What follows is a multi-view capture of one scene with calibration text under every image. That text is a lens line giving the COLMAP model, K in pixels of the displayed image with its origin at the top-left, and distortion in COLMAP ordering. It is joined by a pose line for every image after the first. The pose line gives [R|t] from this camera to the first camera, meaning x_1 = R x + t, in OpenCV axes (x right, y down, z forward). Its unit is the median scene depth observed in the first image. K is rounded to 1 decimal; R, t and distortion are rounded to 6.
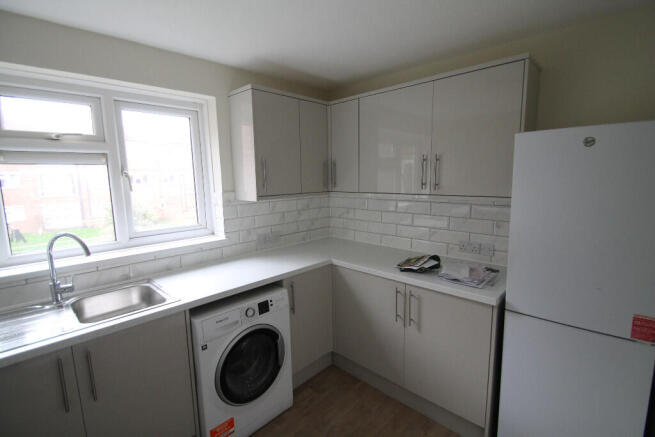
lens RADIAL K [[309.8, 0, 327.9], [0, 309.8, 230.5], [0, 0, 1]] dist [-0.001508, -0.001385]
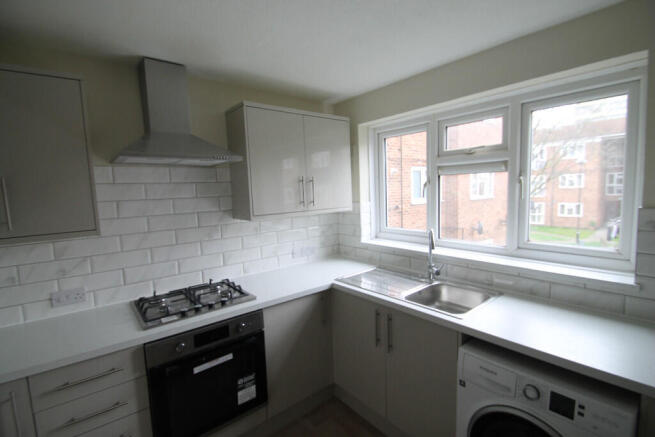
lens RADIAL K [[309.8, 0, 326.4], [0, 309.8, 217.9], [0, 0, 1]] dist [-0.001508, -0.001385]
pose [[-0.119293, 0.120604, -0.985507, 0.396589], [-0.133620, 0.981615, 0.136302, -0.128713], [0.983827, 0.147943, -0.100984, 0.572474]]
